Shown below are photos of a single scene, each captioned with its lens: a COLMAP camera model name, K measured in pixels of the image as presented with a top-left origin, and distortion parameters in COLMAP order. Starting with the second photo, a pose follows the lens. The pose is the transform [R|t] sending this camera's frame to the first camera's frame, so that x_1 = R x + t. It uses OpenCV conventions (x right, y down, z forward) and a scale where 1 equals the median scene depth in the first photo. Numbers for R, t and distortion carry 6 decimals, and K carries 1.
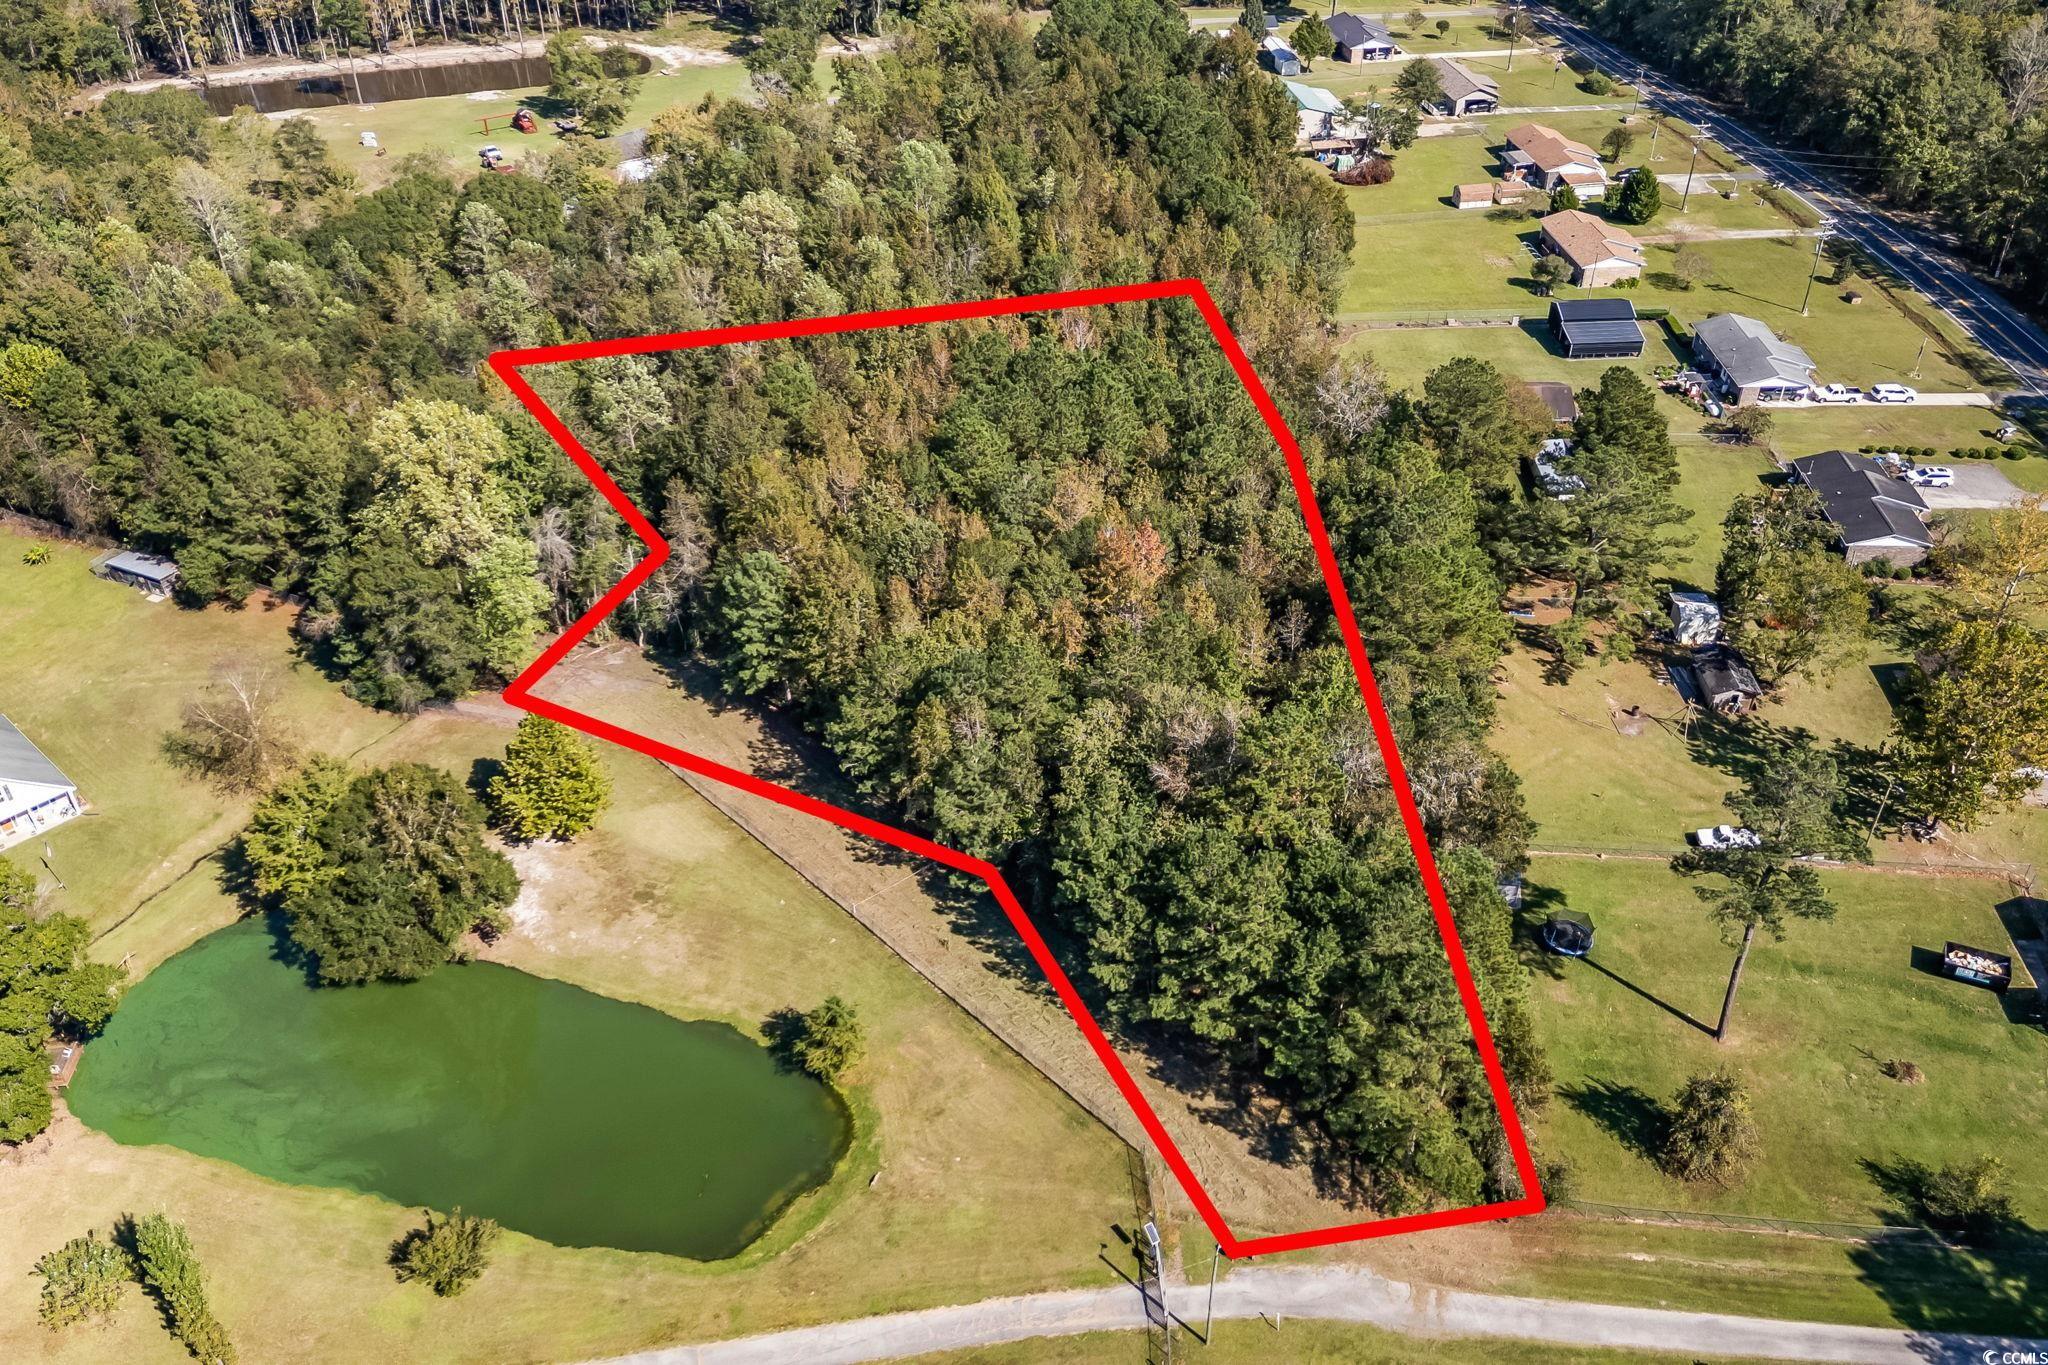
lens RADIAL K [[1769.8, 0, 1079.7], [0, 1769.8, 682.7], [0, 0, 1]] dist [0.072563, -0.054773]
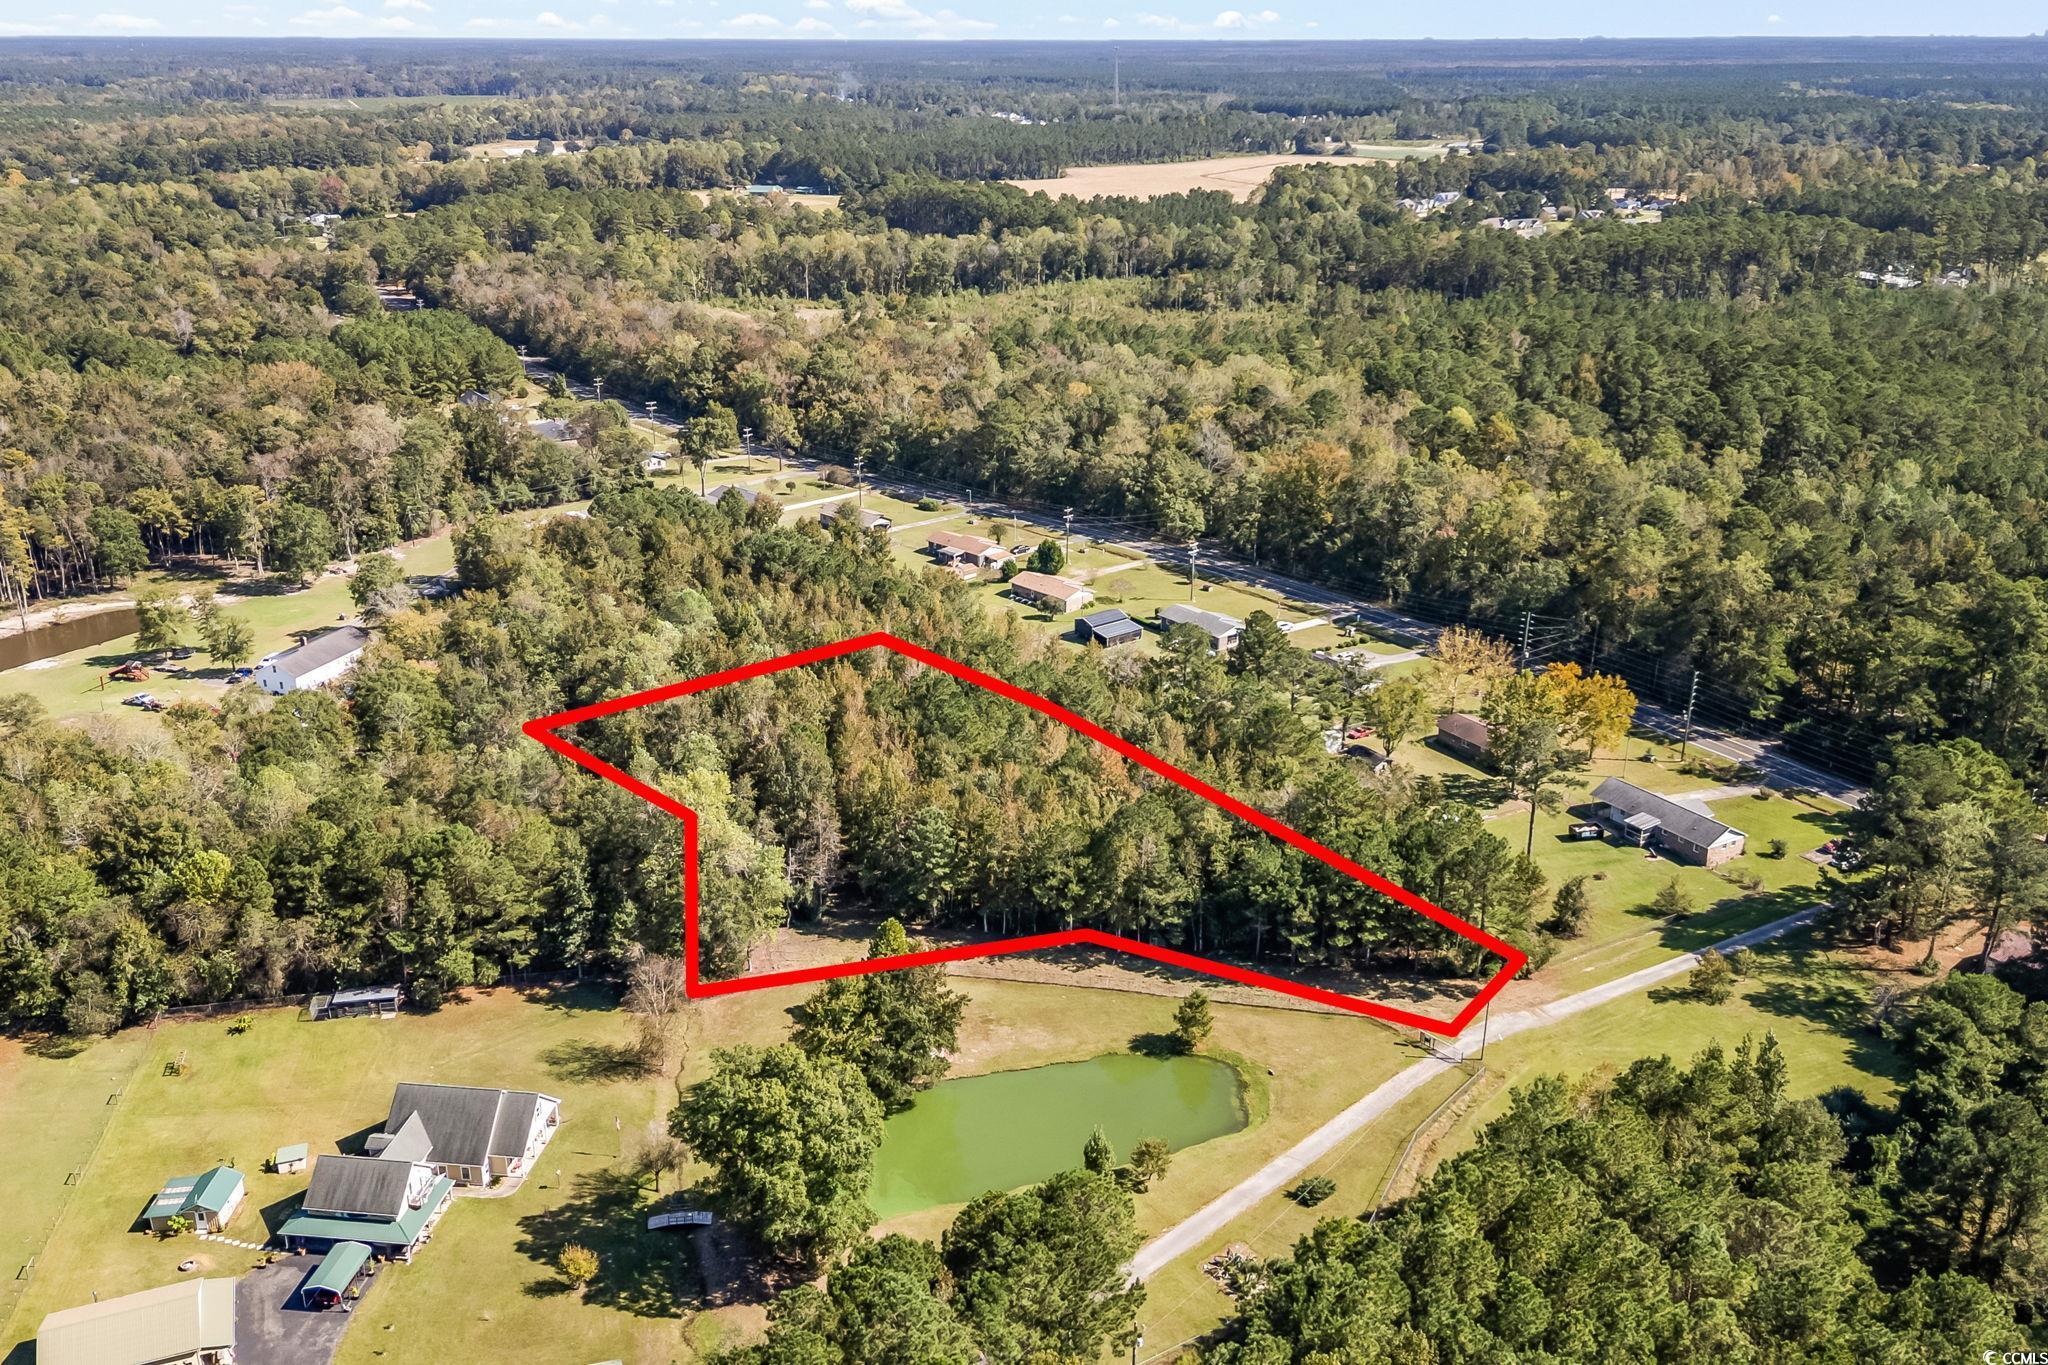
lens RADIAL K [[1853.2, 0, 995.8], [0, 1853.2, 682.6], [0, 0, 1]] dist [0.103981, -0.004534]
pose [[0.812502, -0.190984, 0.550786, -1.112085], [0.328489, 0.930525, -0.161918, 0.117962], [-0.481597, 0.312486, 0.818790, -0.415875]]
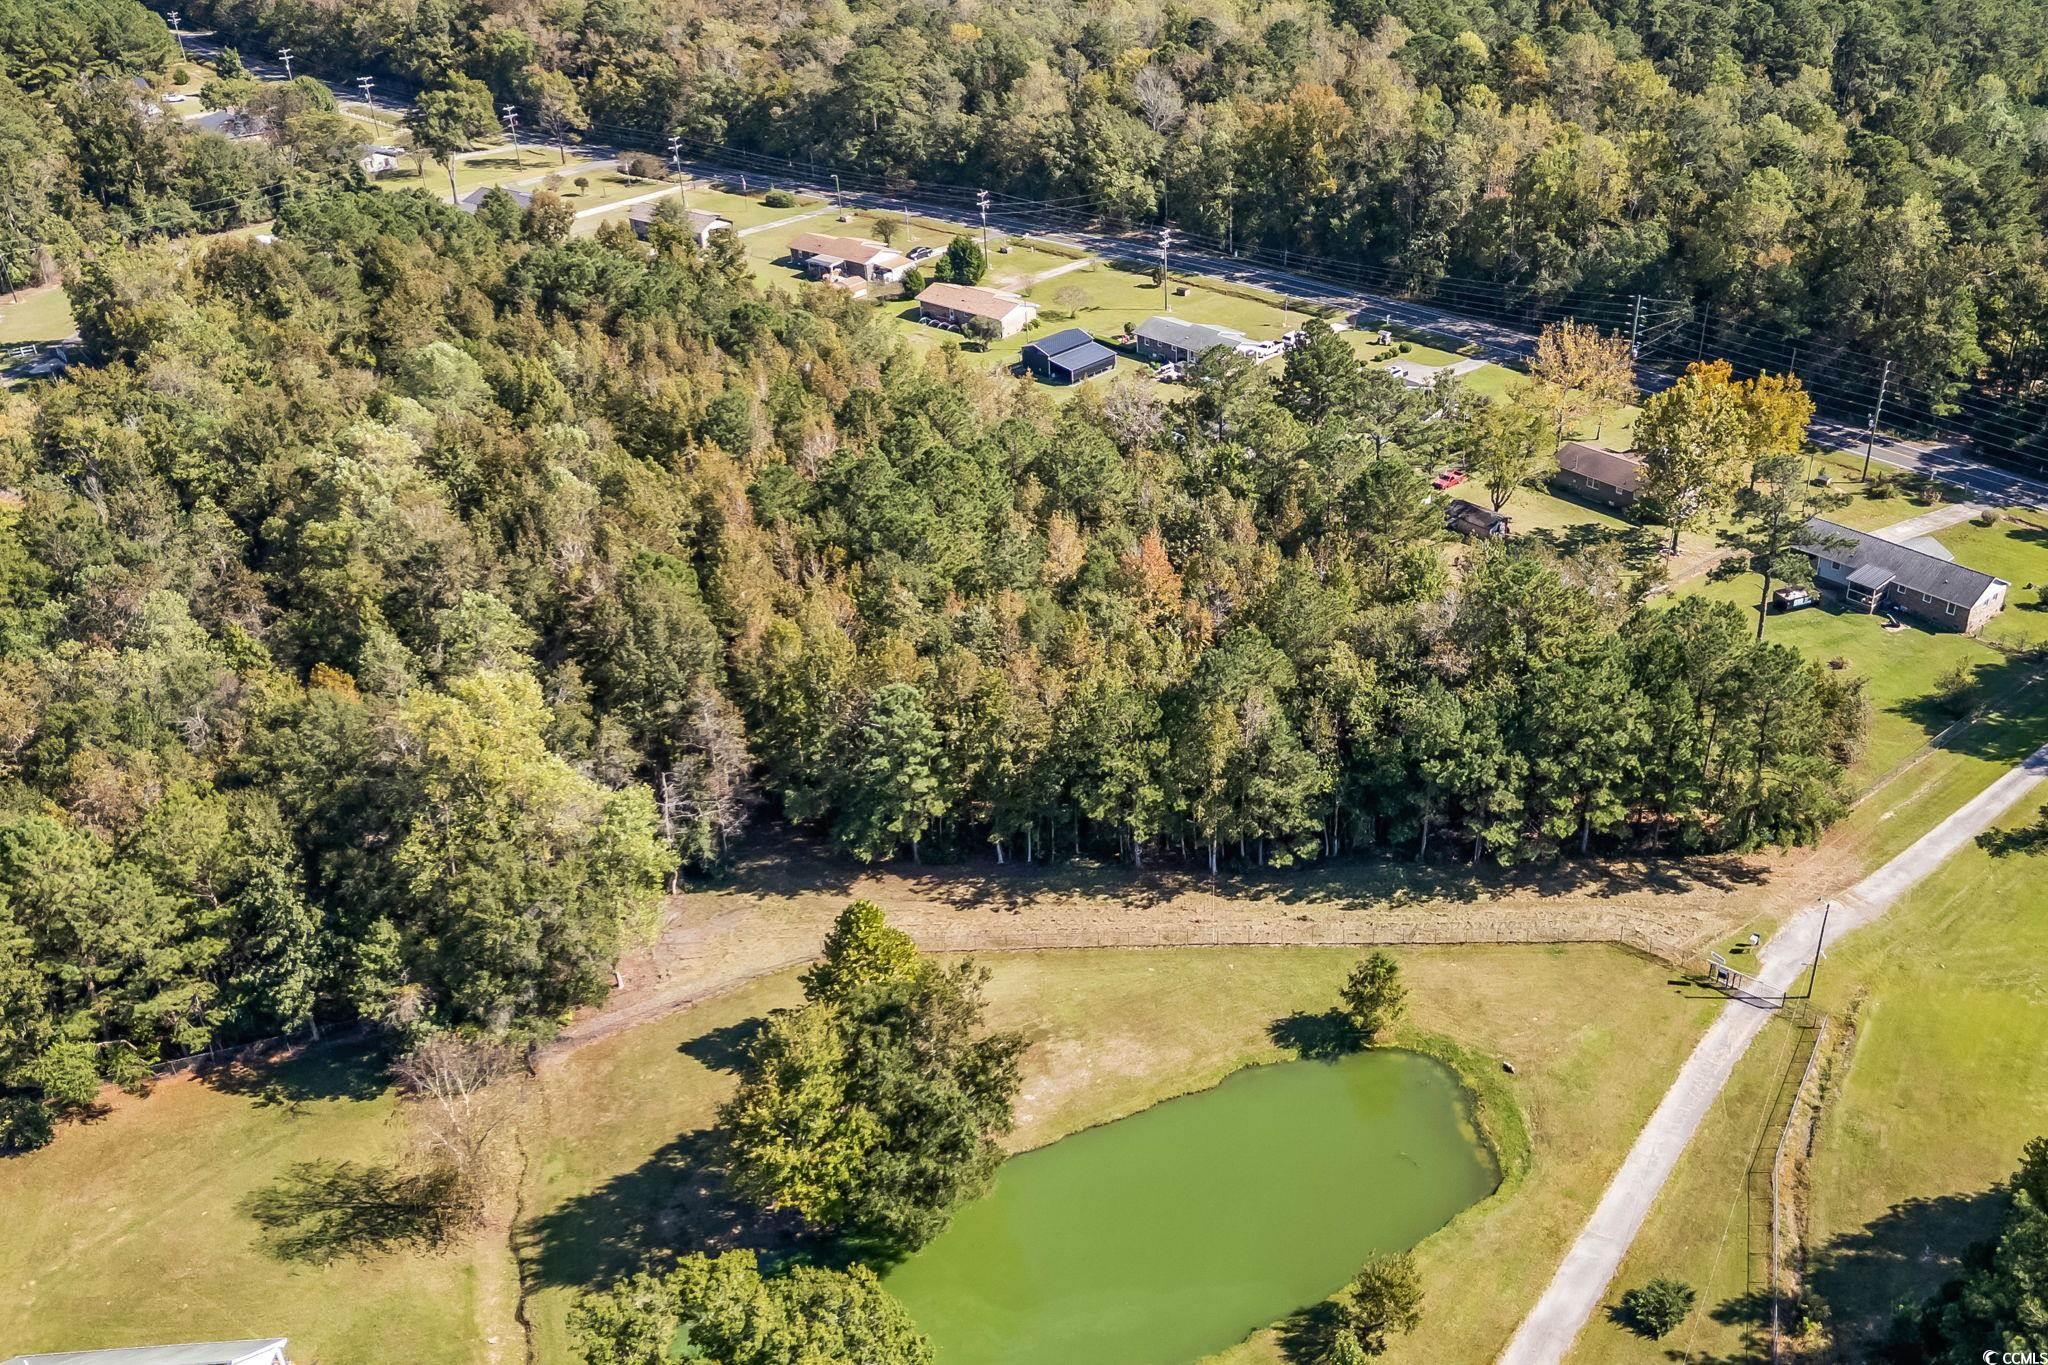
lens RADIAL K [[1851.9, 0, 1228.8], [0, 1851.9, 659.7], [0, 0, 1]] dist [0.071980, -0.075278]
pose [[0.663543, -0.347153, 0.662719, -0.790093], [0.424384, 0.904171, 0.048722, -0.064019], [-0.616125, 0.248918, 0.747282, 0.175104]]
